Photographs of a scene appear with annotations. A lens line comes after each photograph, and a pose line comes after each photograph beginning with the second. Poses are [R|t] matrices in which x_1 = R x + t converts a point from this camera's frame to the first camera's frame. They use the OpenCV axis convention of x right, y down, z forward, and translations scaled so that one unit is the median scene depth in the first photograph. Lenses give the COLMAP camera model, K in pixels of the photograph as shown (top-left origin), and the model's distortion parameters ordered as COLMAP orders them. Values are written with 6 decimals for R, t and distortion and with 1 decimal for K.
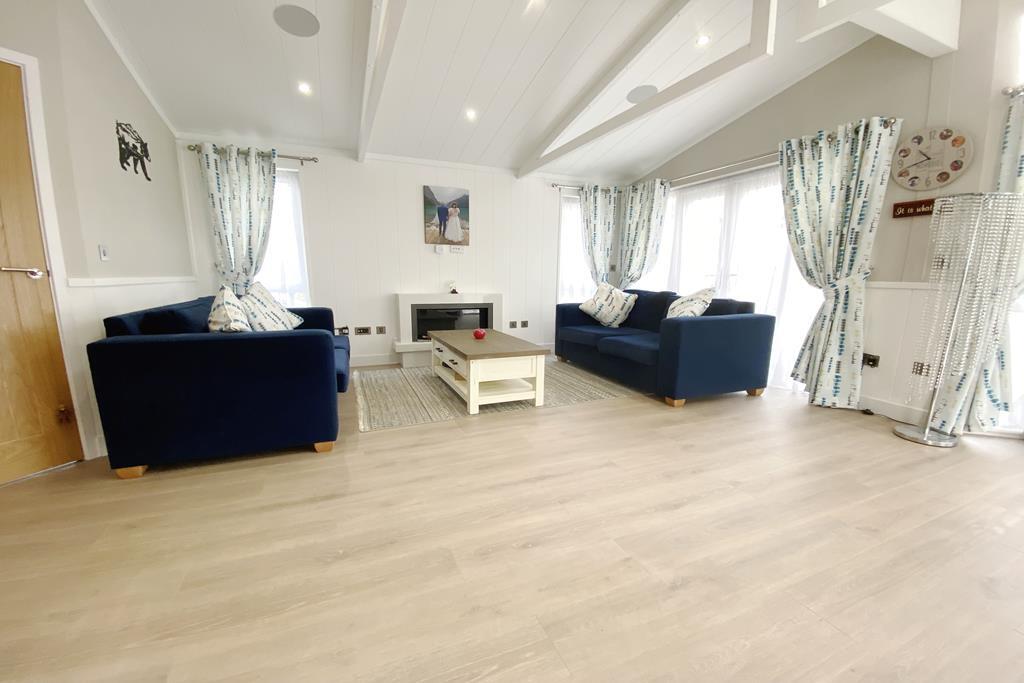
lens RADIAL K [[413.8, 0, 503.0], [0, 413.8, 354.5], [0, 0, 1]] dist [0.022864, -0.021794]
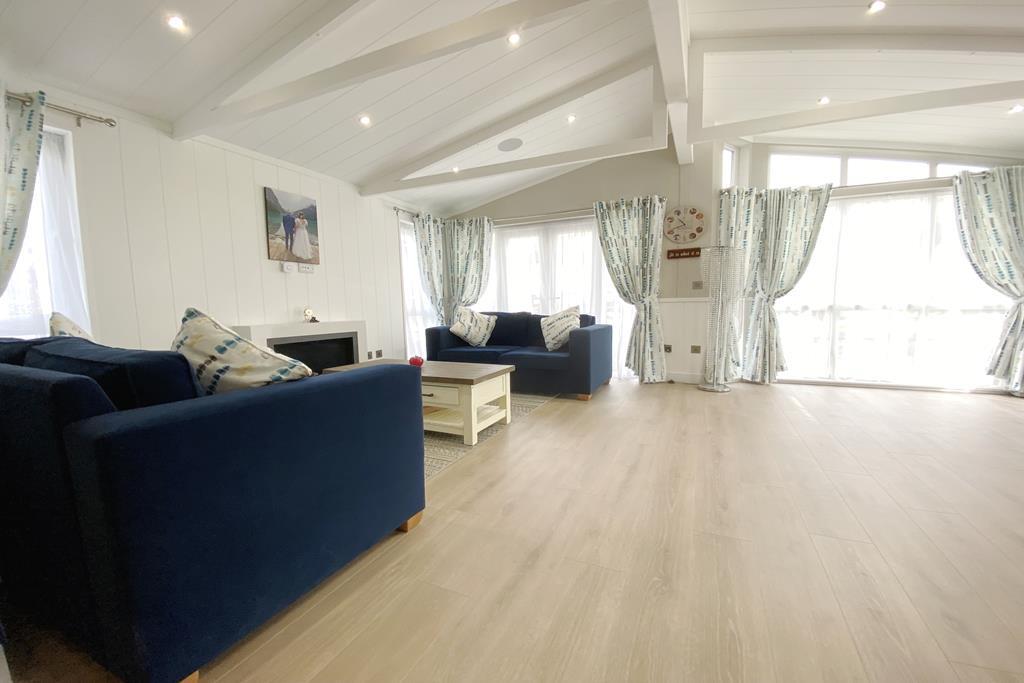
lens RADIAL K [[413.4, 0, 510.1], [0, 413.4, 347.3], [0, 0, 1]] dist [0.034362, -0.031225]
pose [[0.737974, -0.085464, 0.669395, -0.536885], [0.147362, 0.988418, -0.036264, -0.019053], [-0.658543, 0.125405, 0.742021, 0.214473]]
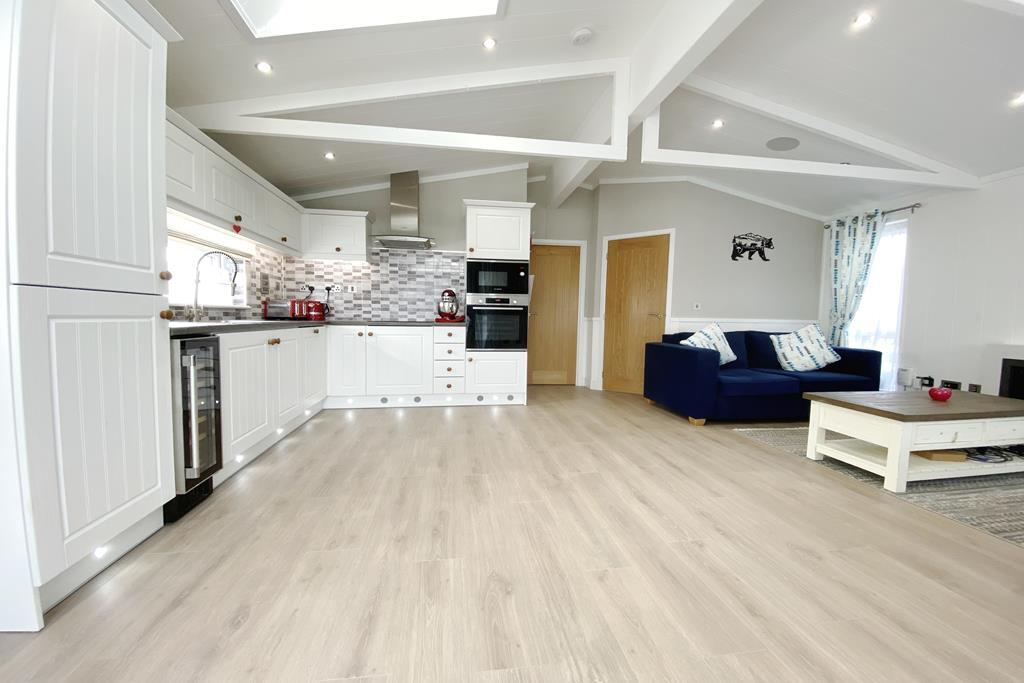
lens RADIAL K [[413.4, 0, 510.1], [0, 413.4, 347.3], [0, 0, 1]] dist [0.034362, -0.031225]
pose [[-0.250892, 0.059427, -0.966189, 0.890057], [-0.199915, 0.973416, 0.111783, -0.064505], [0.947147, 0.221201, -0.232342, 0.449990]]
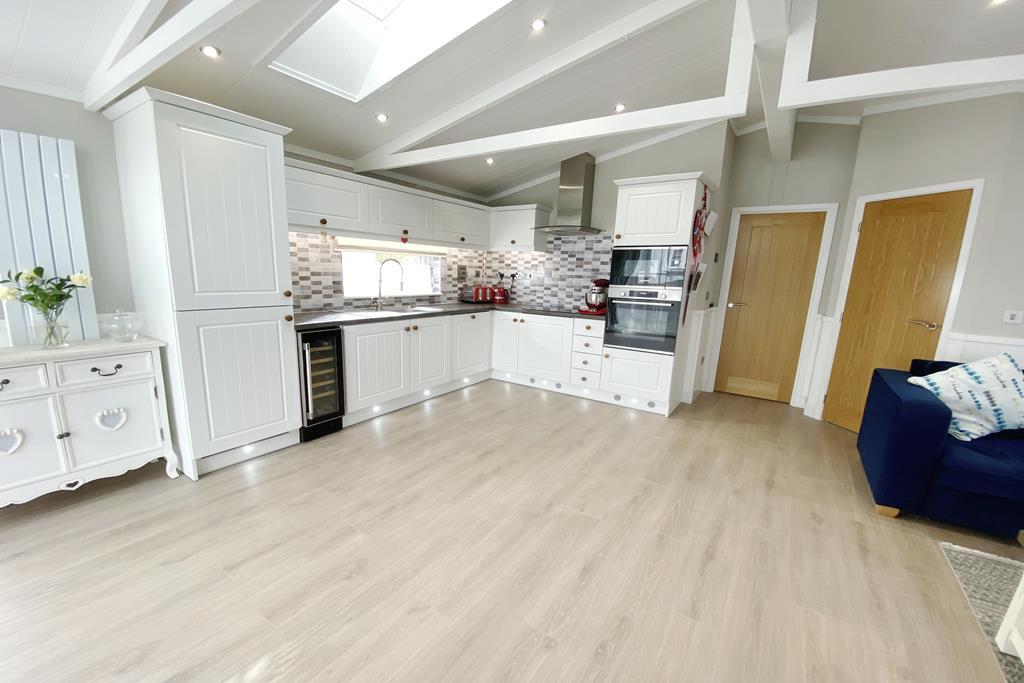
lens RADIAL K [[409.4, 0, 507.5], [0, 409.4, 356.5], [0, 0, 1]] dist [0.029066, -0.030179]
pose [[-0.835279, 0.080807, -0.543856, 0.586004], [-0.139452, 0.925663, 0.351713, -0.238743], [0.531848, 0.369620, -0.761918, 0.802469]]
